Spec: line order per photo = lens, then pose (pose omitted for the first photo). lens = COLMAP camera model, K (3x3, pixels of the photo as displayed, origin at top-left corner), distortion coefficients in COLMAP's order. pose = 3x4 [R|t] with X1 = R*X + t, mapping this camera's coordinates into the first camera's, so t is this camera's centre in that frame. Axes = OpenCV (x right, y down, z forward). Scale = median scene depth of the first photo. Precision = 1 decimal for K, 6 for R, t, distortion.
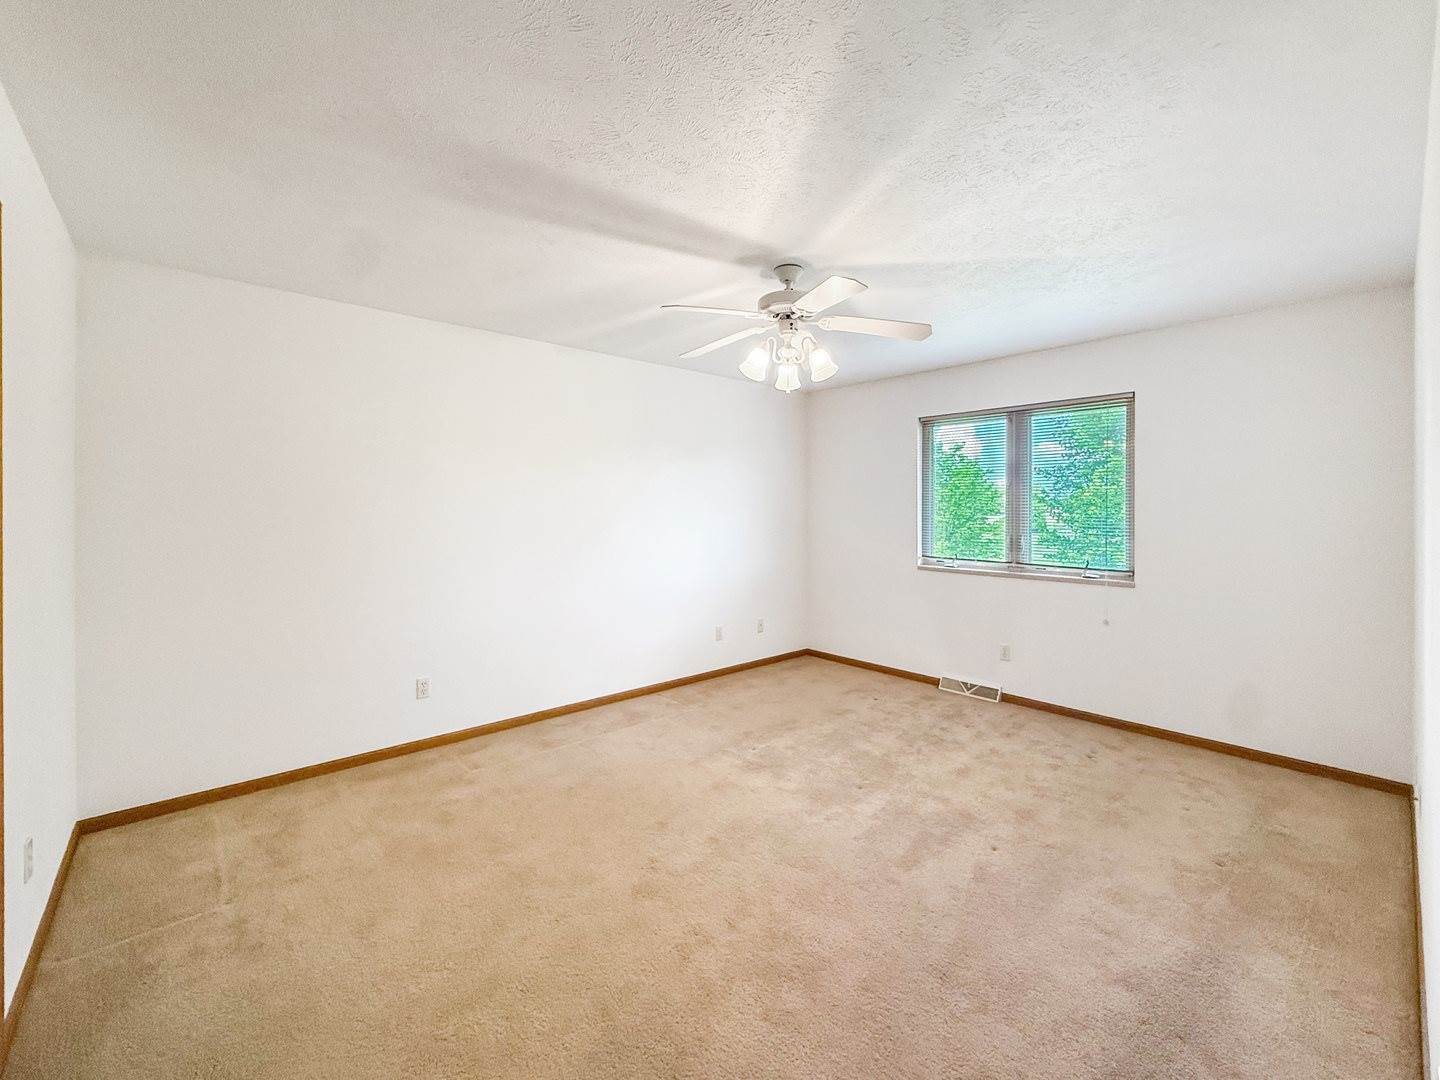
lens RADIAL K [[603.6, 0, 716.3], [0, 603.6, 472.4], [0, 0, 1]] dist [0.003400, 0.000824]
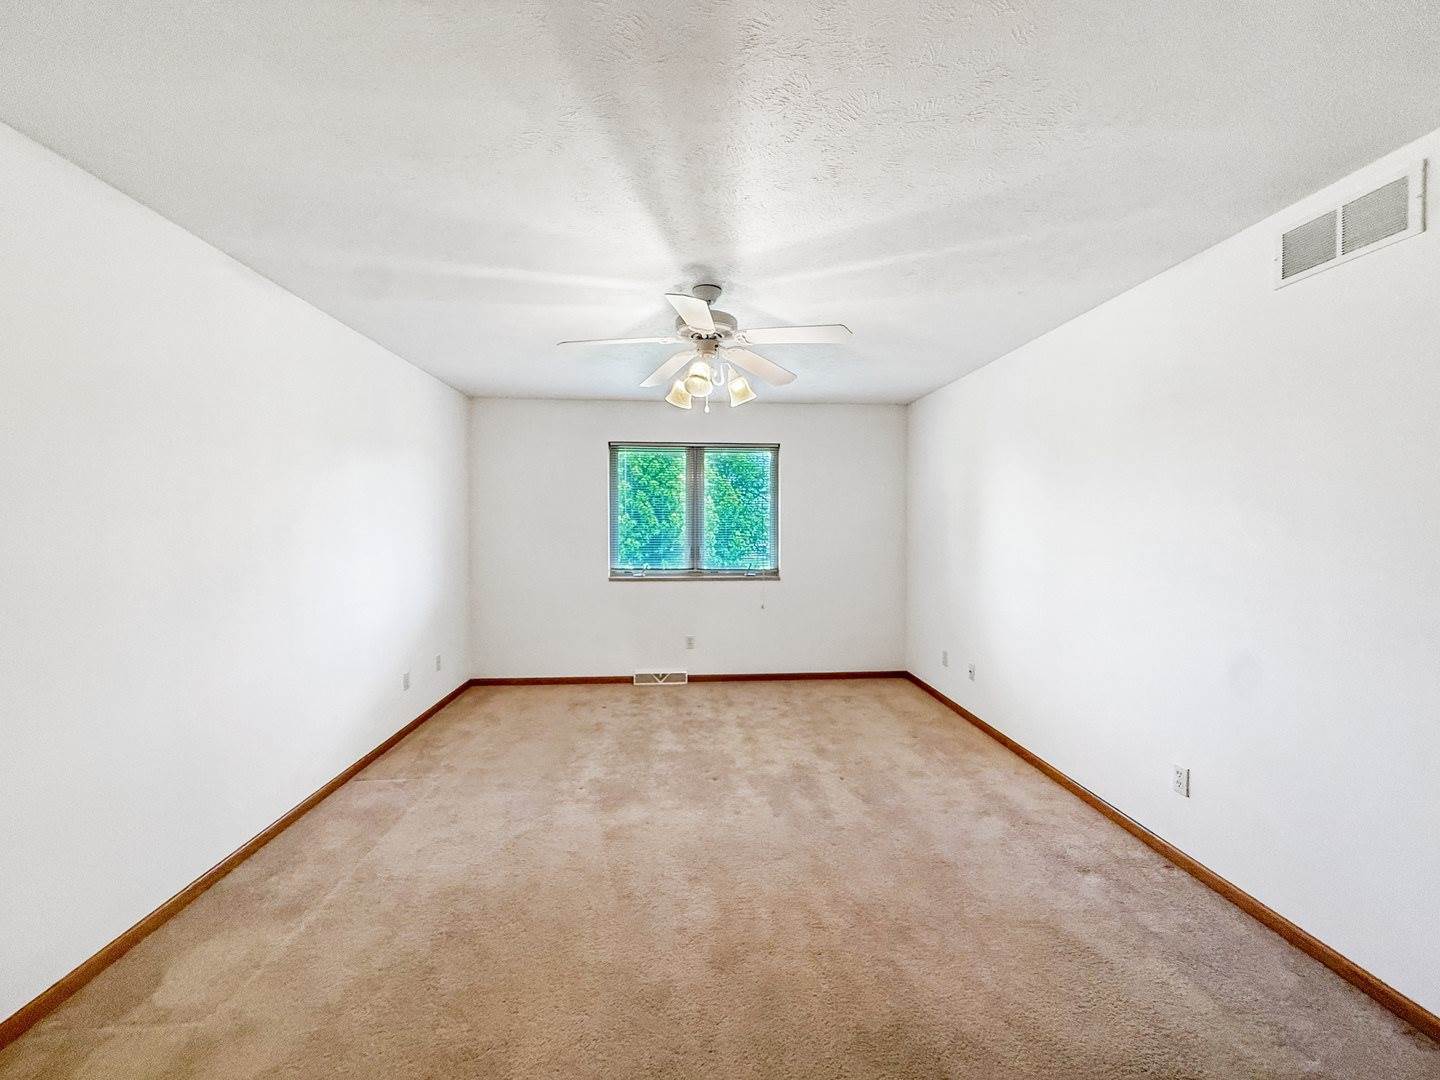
lens RADIAL K [[559.2, 0, 717.9], [0, 559.2, 501.5], [0, 0, 1]] dist [0.000526, 0.000366]
pose [[0.613535, 0.031211, 0.789050, -0.474381], [-0.047070, 0.998887, -0.002912, 0.014758], [-0.788263, -0.035354, 0.614322, 0.315866]]
